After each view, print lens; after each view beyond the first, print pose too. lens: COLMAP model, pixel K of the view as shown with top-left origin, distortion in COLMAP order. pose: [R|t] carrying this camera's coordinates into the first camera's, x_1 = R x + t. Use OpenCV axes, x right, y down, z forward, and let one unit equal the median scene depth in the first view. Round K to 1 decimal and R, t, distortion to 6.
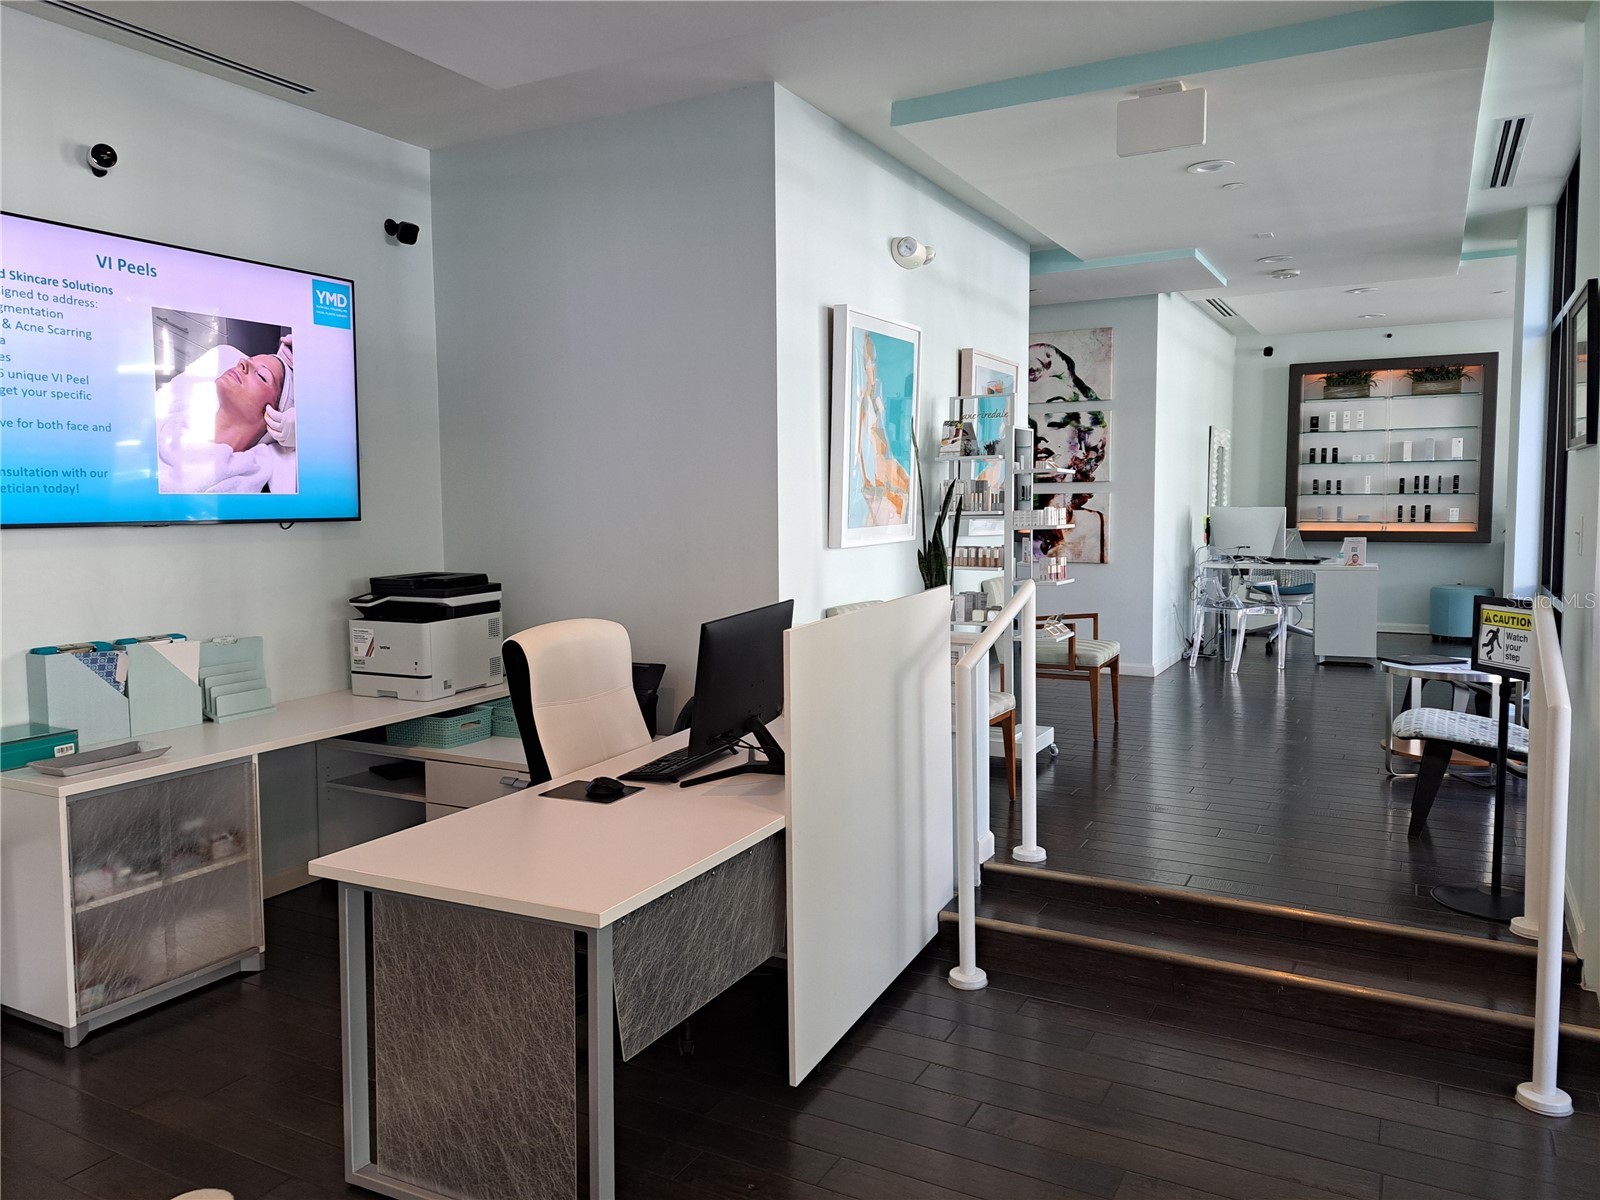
lens RADIAL K [[1149.1, 0, 792.3], [0, 1149.1, 592.3], [0, 0, 1]] dist [0.031148, -0.012087]
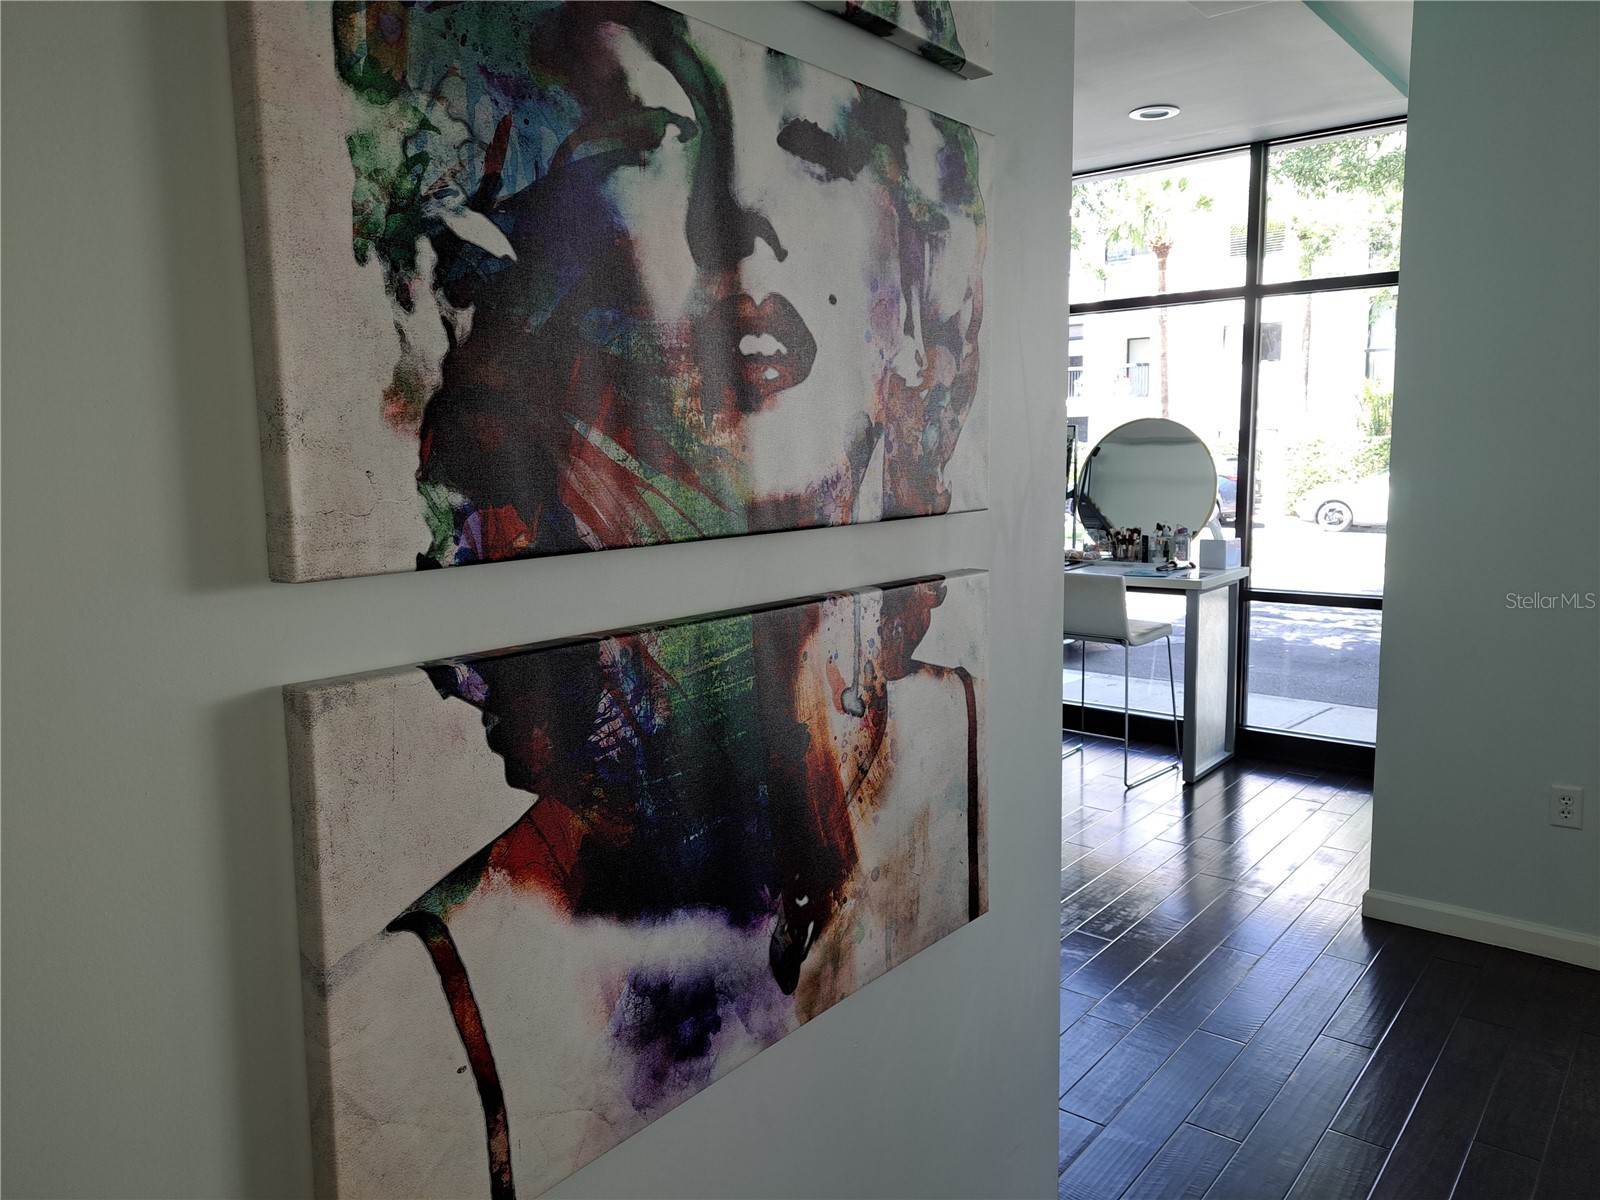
lens RADIAL K [[1149.1, 0, 803.5], [0, 1149.1, 603.2], [0, 0, 1]] dist [0.031148, -0.012087]
pose [[0.176108, -0.123956, 0.976535, 0.059659], [0.089159, 0.989971, 0.109583, -0.083248], [-0.980325, 0.067769, 0.185394, 0.789326]]
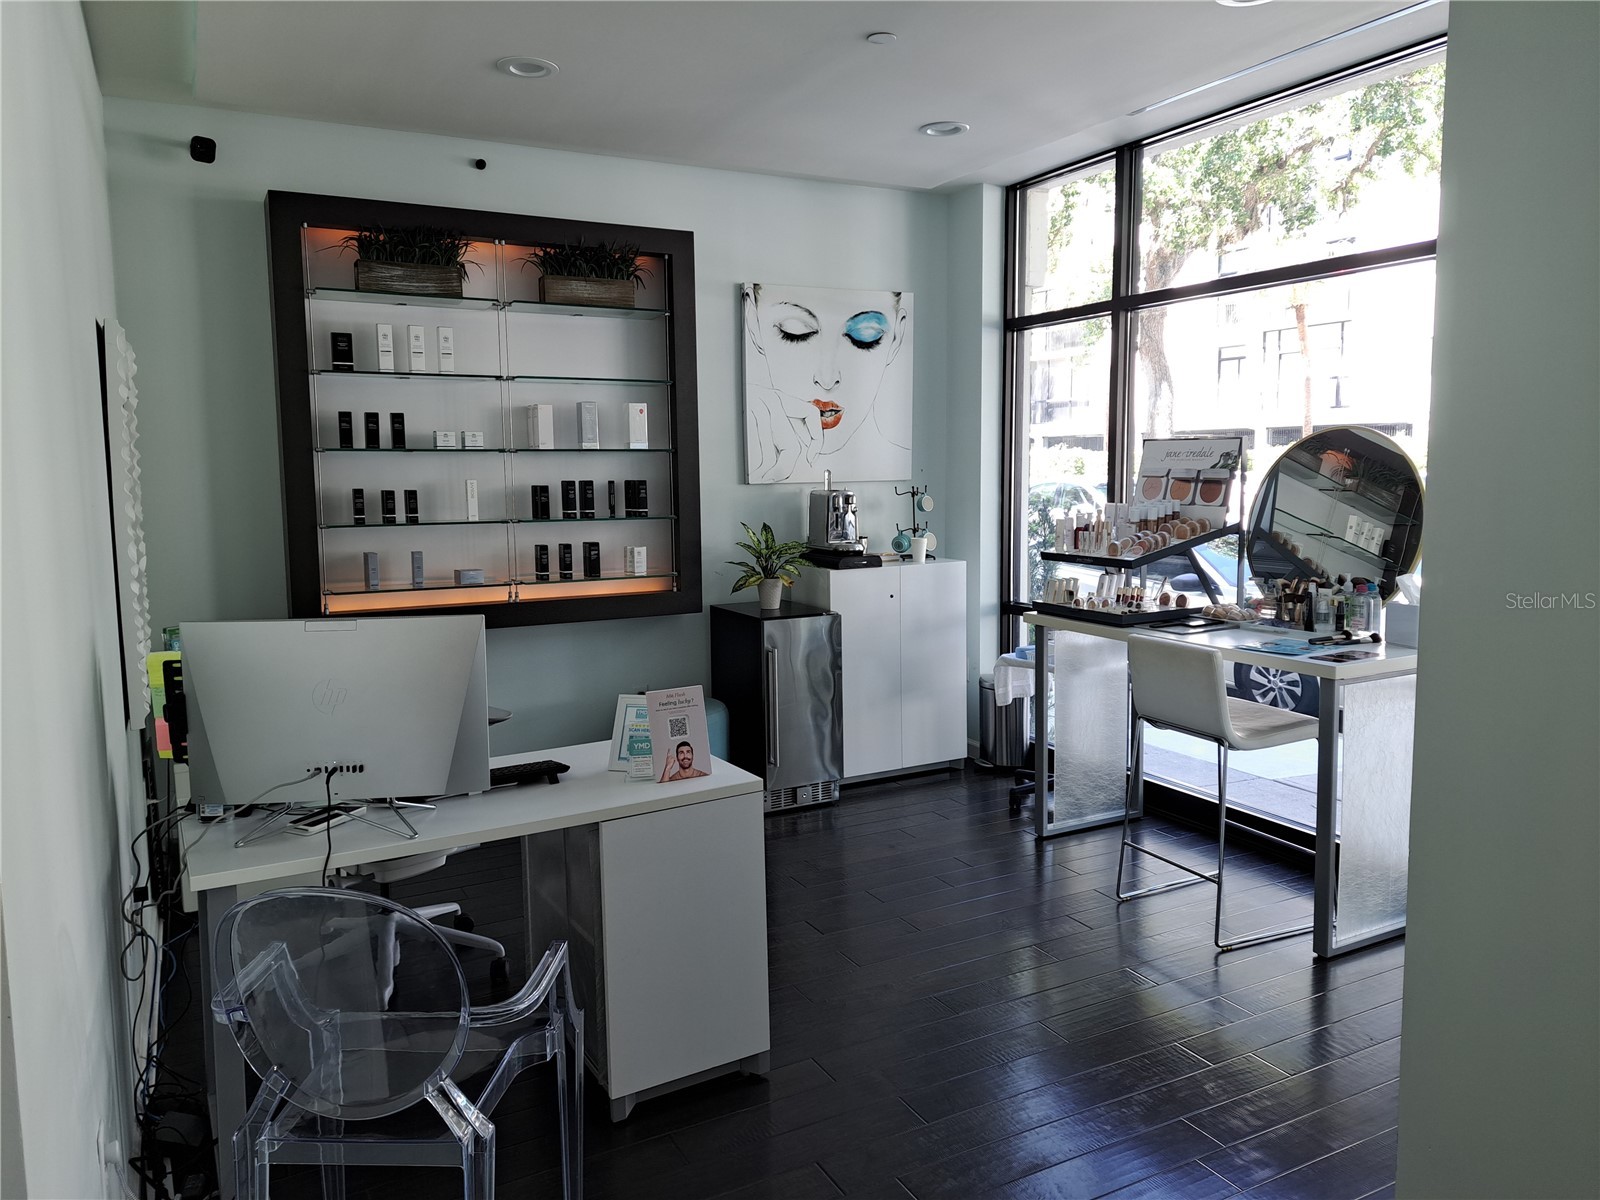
lens RADIAL K [[1149.1, 0, 804.0], [0, 1149.1, 588.2], [0, 0, 1]] dist [0.031148, -0.012087]
pose [[0.546250, -0.089787, 0.832796, 0.200371], [0.071575, 0.995605, 0.060392, -0.078043], [-0.834558, 0.026618, 0.550276, 0.663113]]
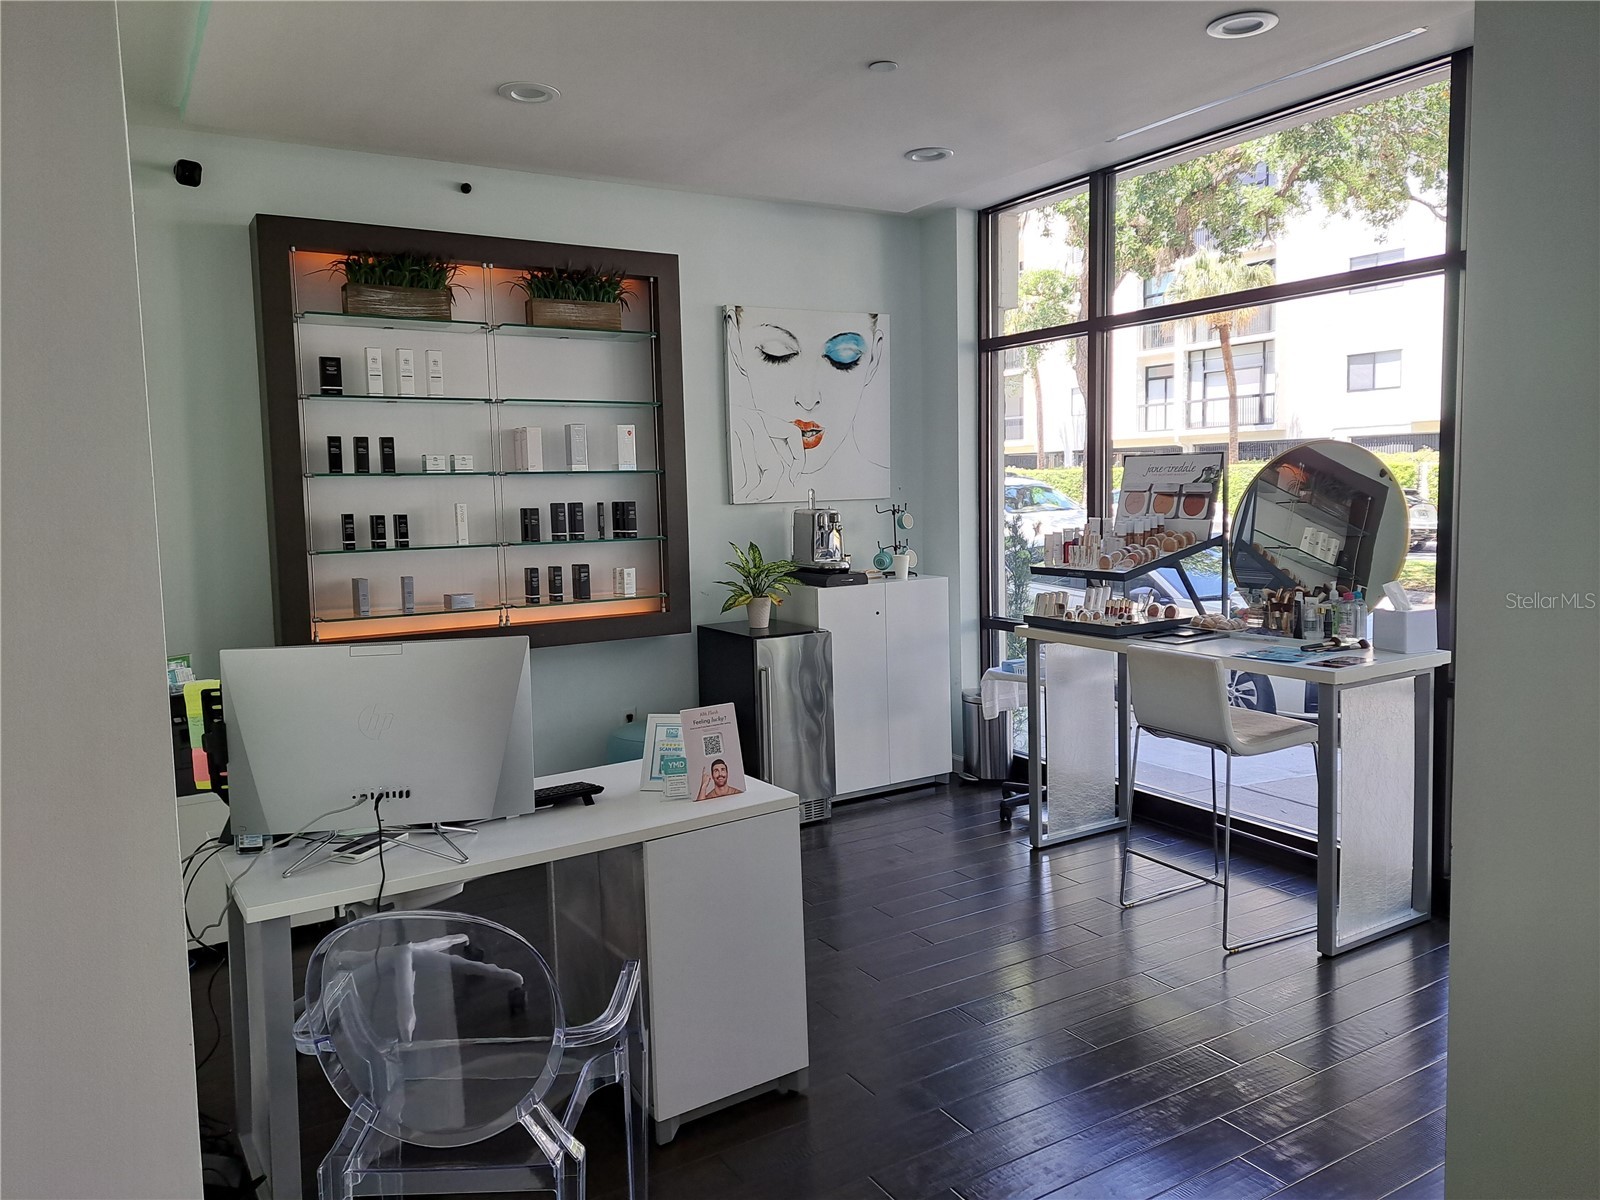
lens RADIAL K [[1149.1, 0, 800.3], [0, 1149.1, 585.5], [0, 0, 1]] dist [0.031148, -0.012087]
pose [[0.499454, -0.081629, 0.862486, 0.185900], [0.086504, 0.995275, 0.044104, -0.078994], [-0.862011, 0.052581, 0.504156, 0.680751]]
